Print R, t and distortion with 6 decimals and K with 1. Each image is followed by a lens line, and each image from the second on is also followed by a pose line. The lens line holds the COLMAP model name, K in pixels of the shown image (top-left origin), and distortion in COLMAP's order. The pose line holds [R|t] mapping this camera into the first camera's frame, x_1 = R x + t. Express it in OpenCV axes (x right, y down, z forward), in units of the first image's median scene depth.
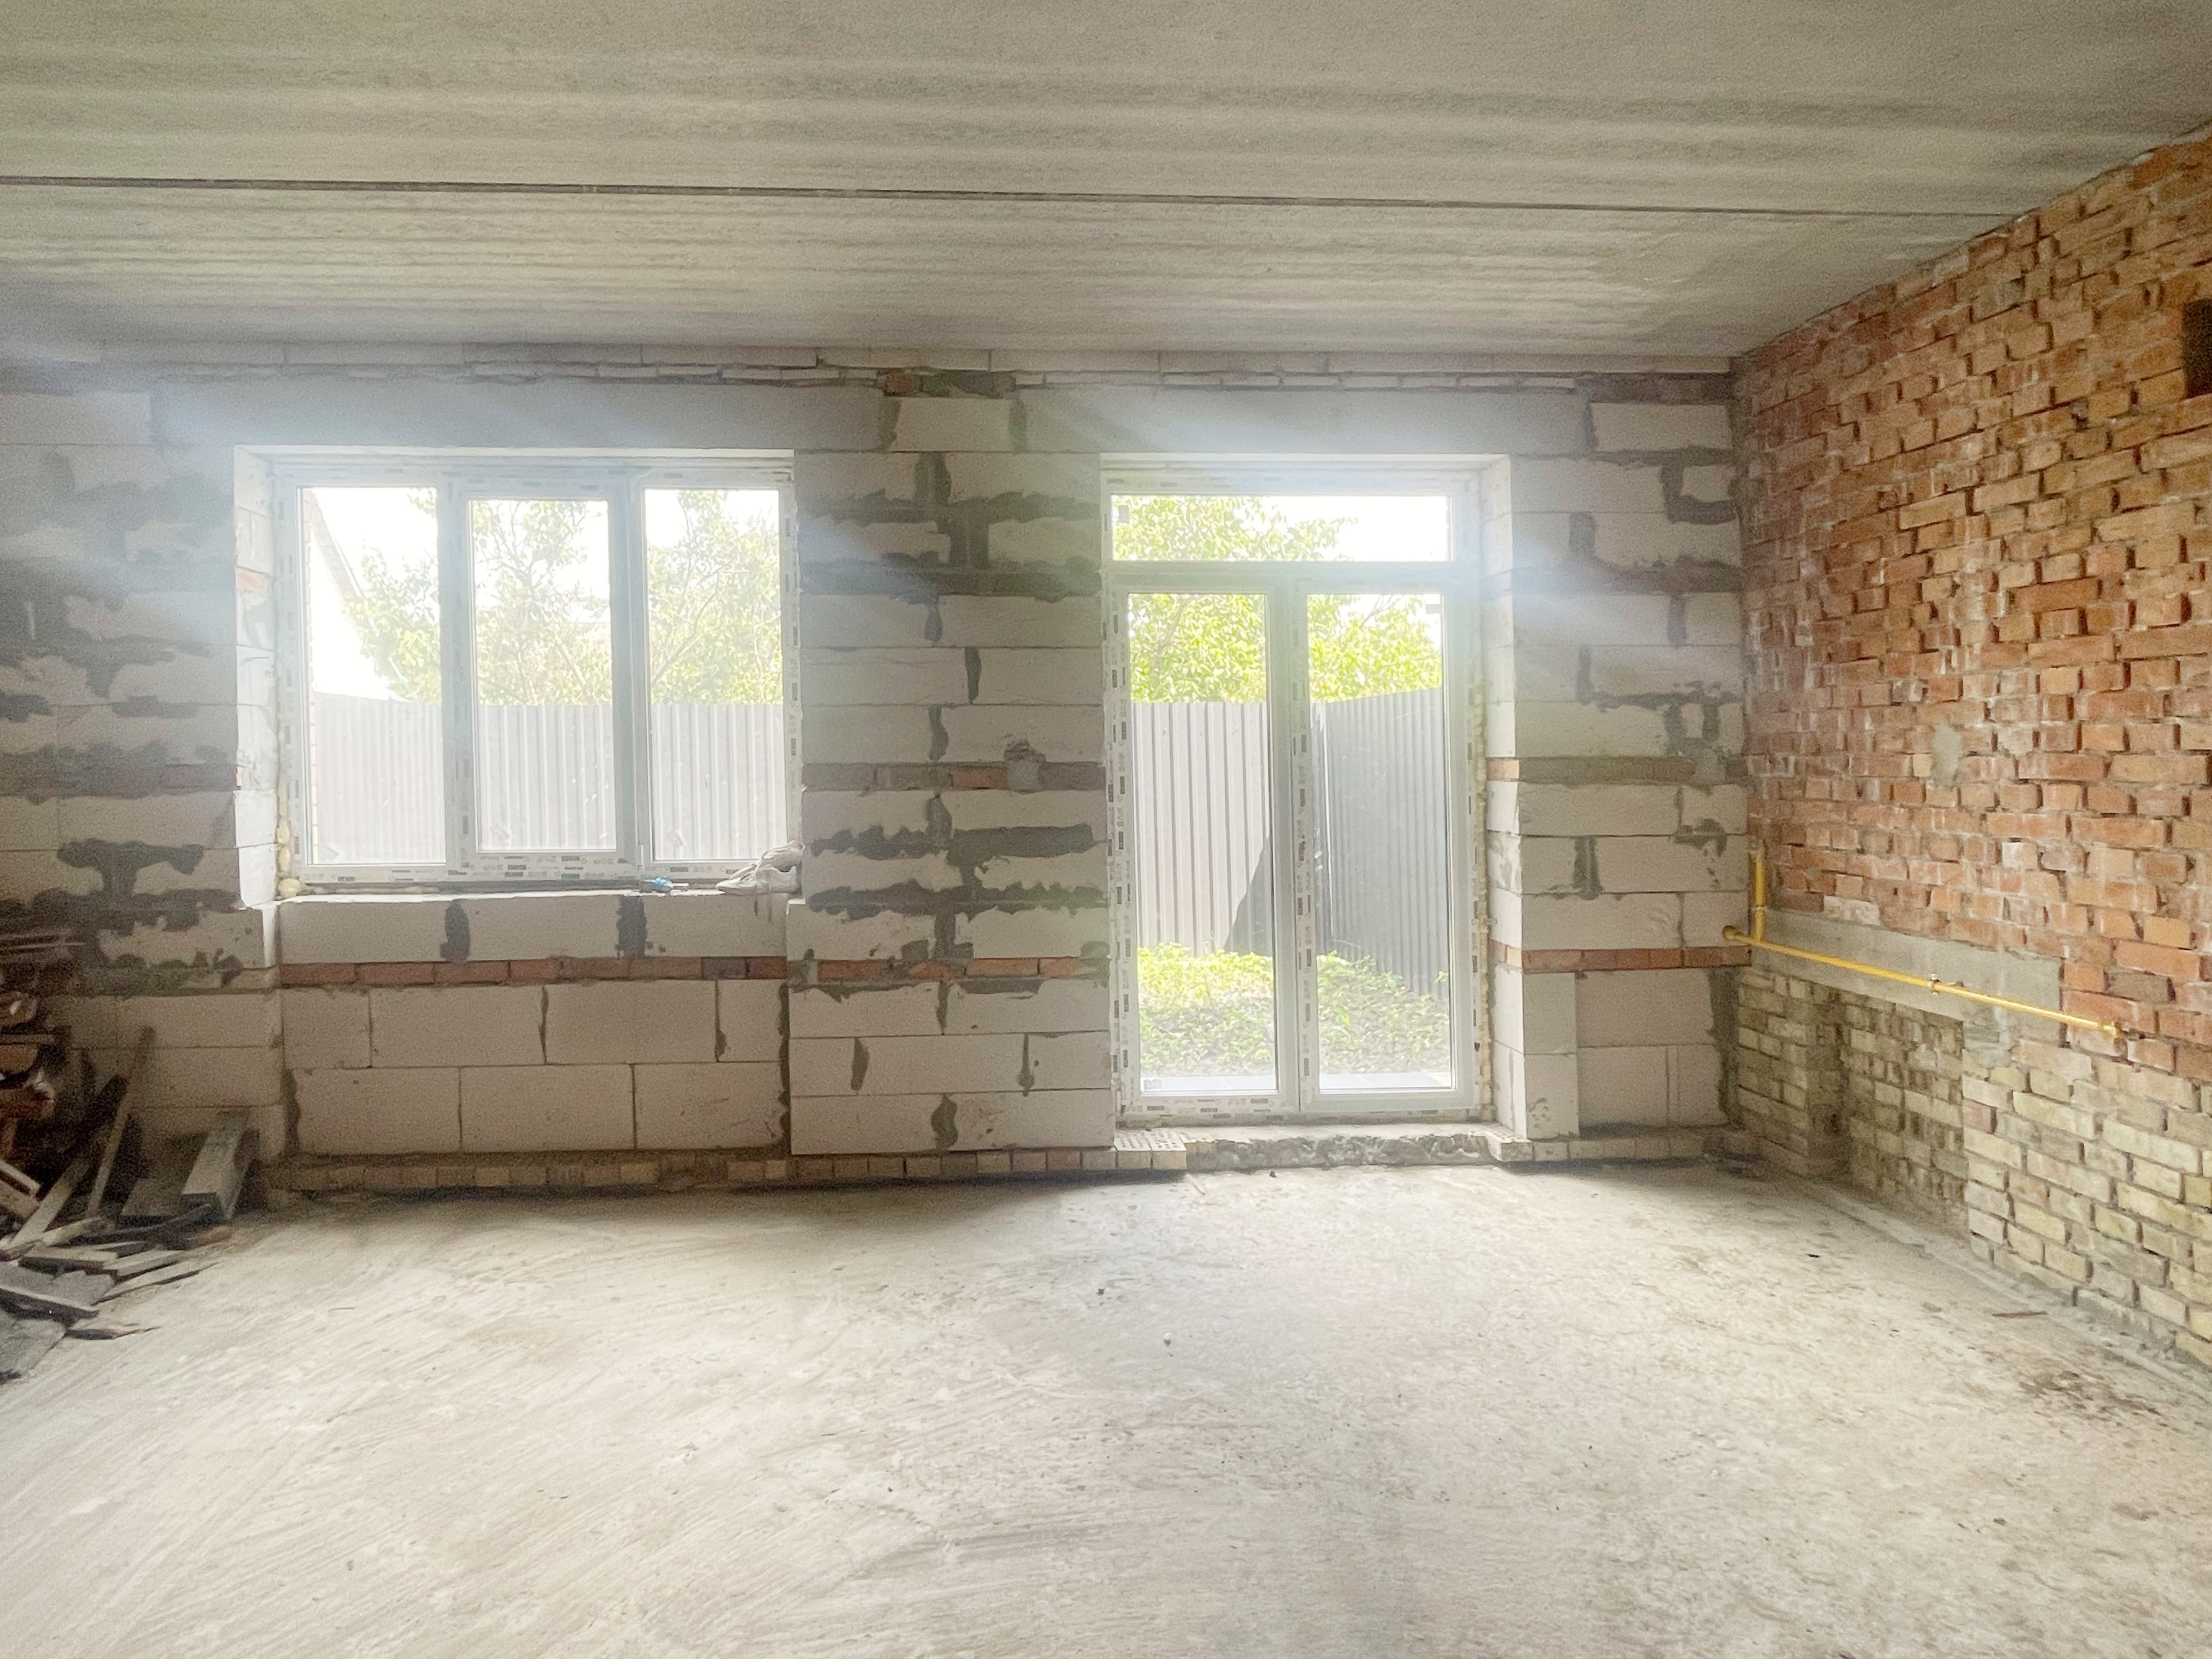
lens RADIAL K [[1378.5, 0, 1104.0], [0, 1378.5, 754.6], [0, 0, 1]] dist [0.023096, -0.004056]
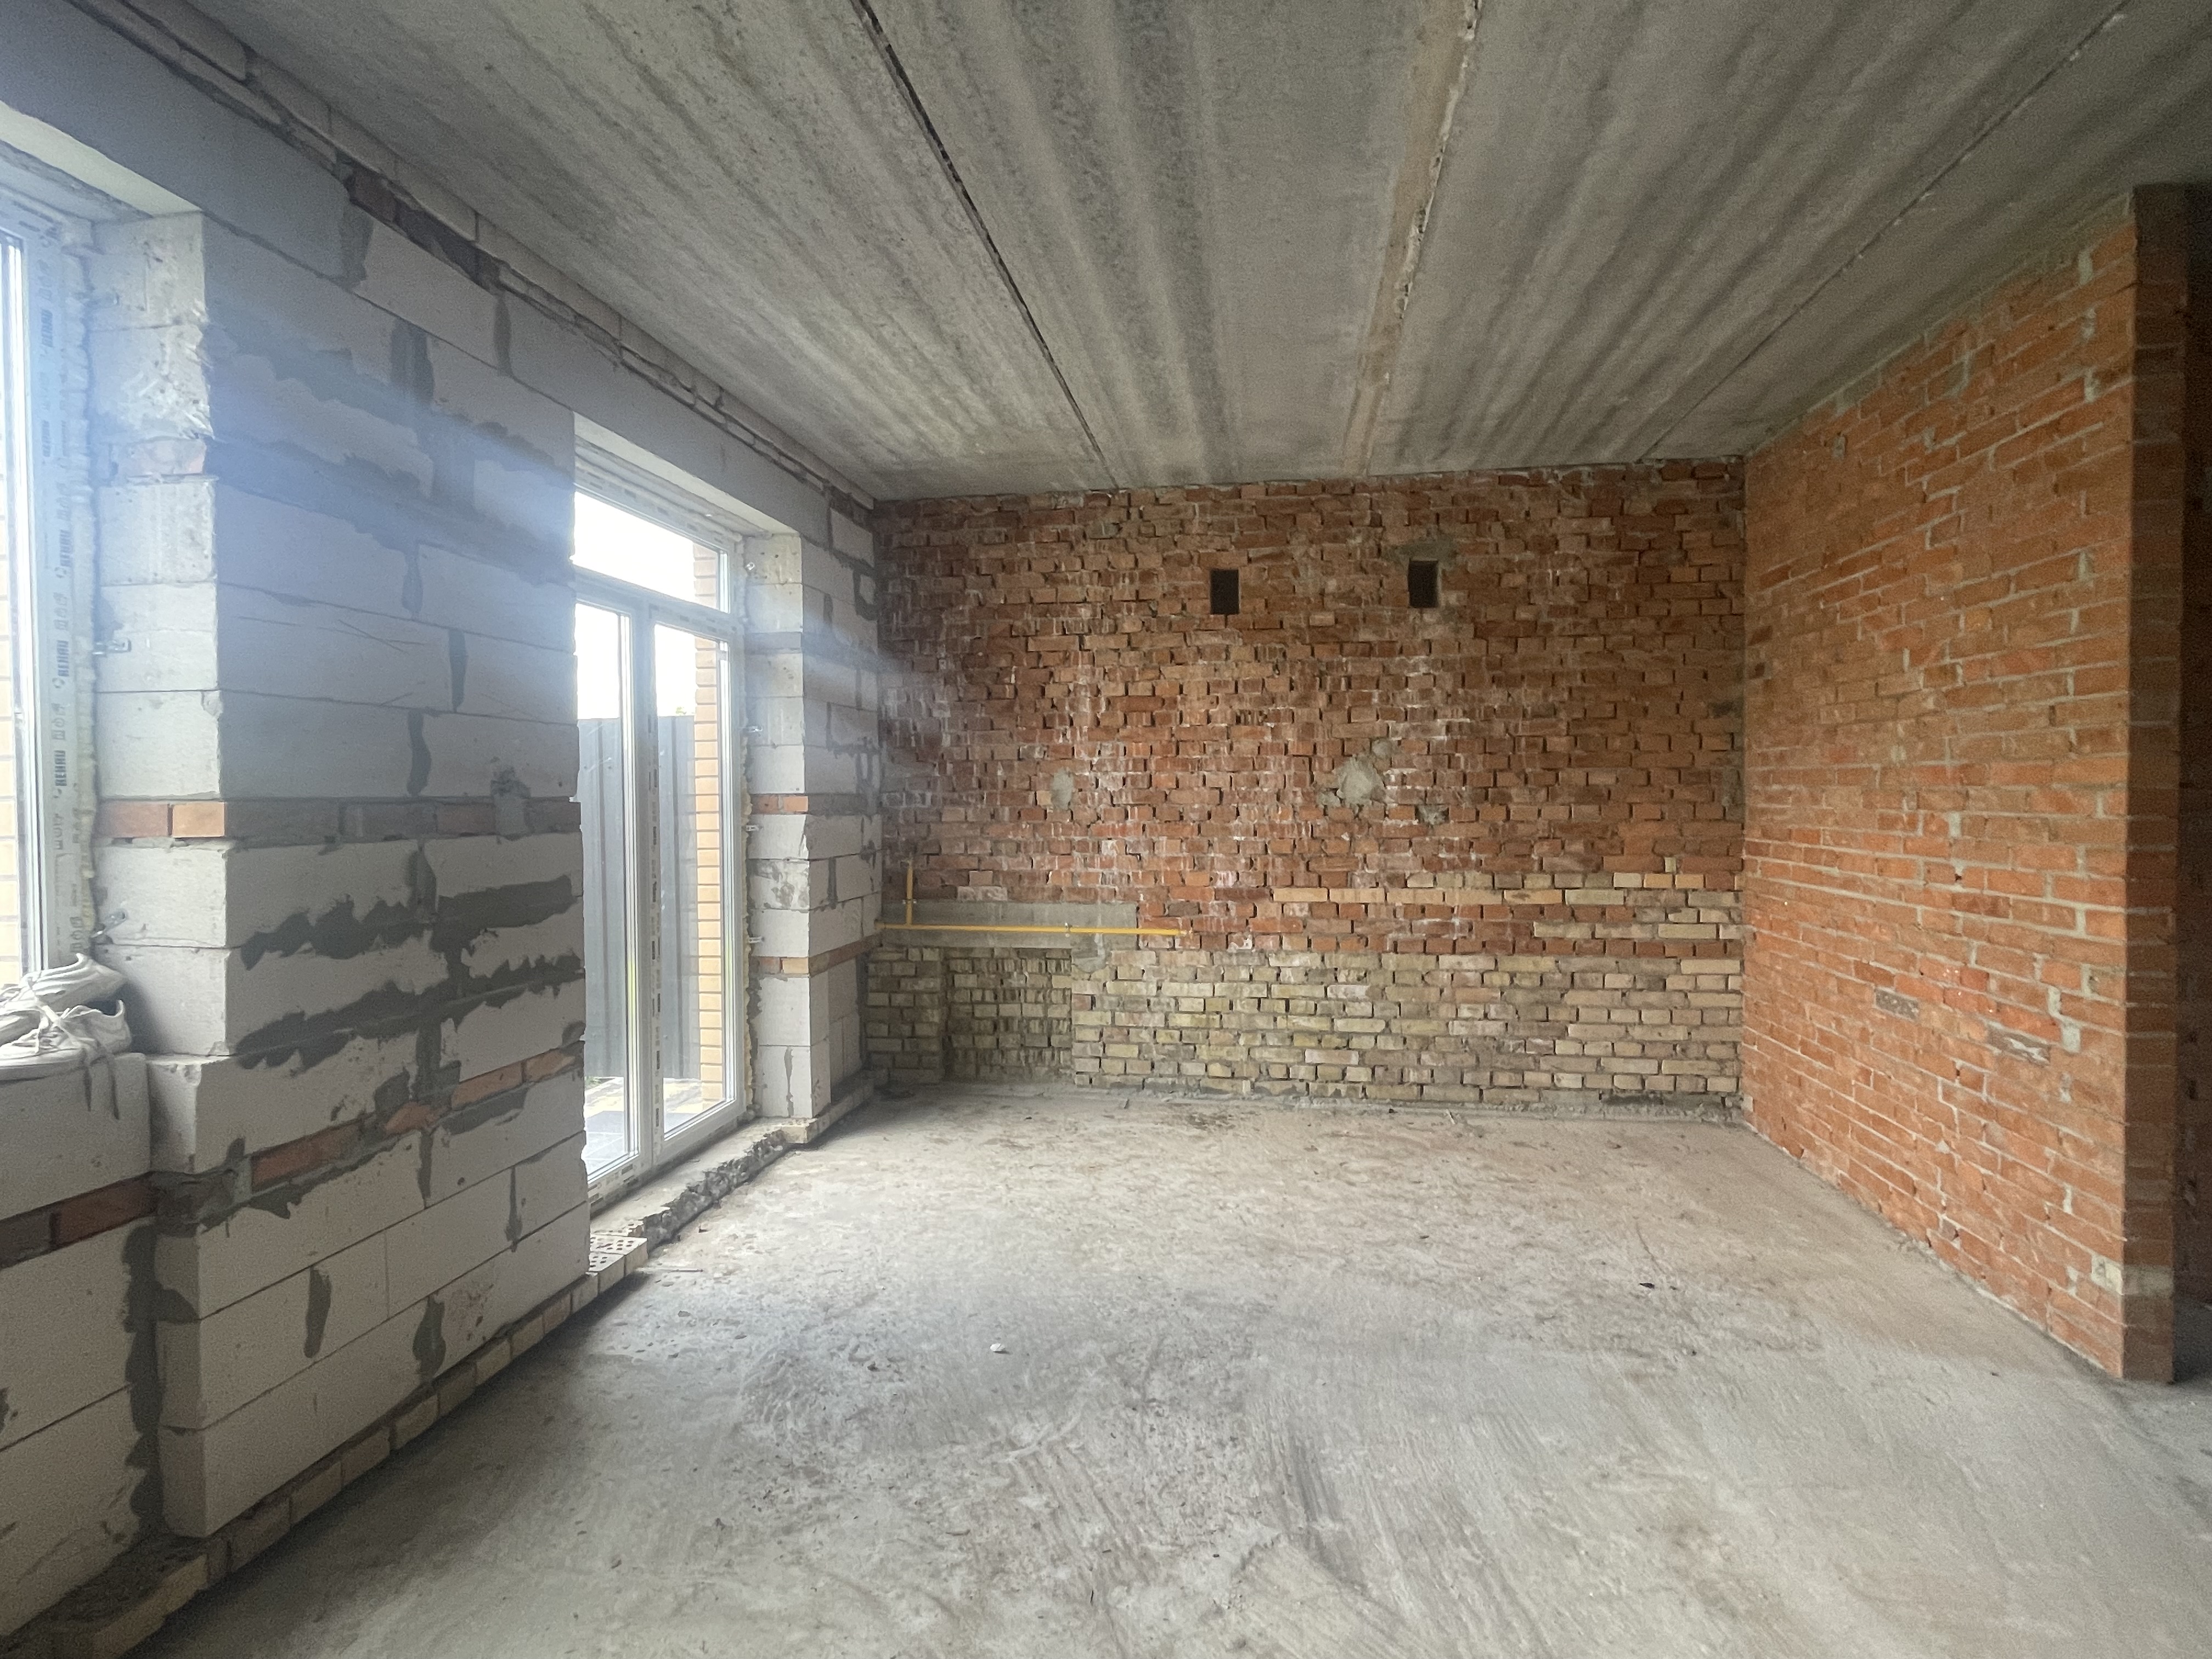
lens RADIAL K [[1092.8, 0, 1105.5], [0, 1092.8, 793.8], [0, 0, 1]] dist [0.011771, -0.001480]
pose [[0.215020, 0.003472, 0.976603, -0.618133], [0.006915, 0.999963, -0.005077, 0.009592], [-0.976585, 0.007845, 0.214988, 0.622106]]
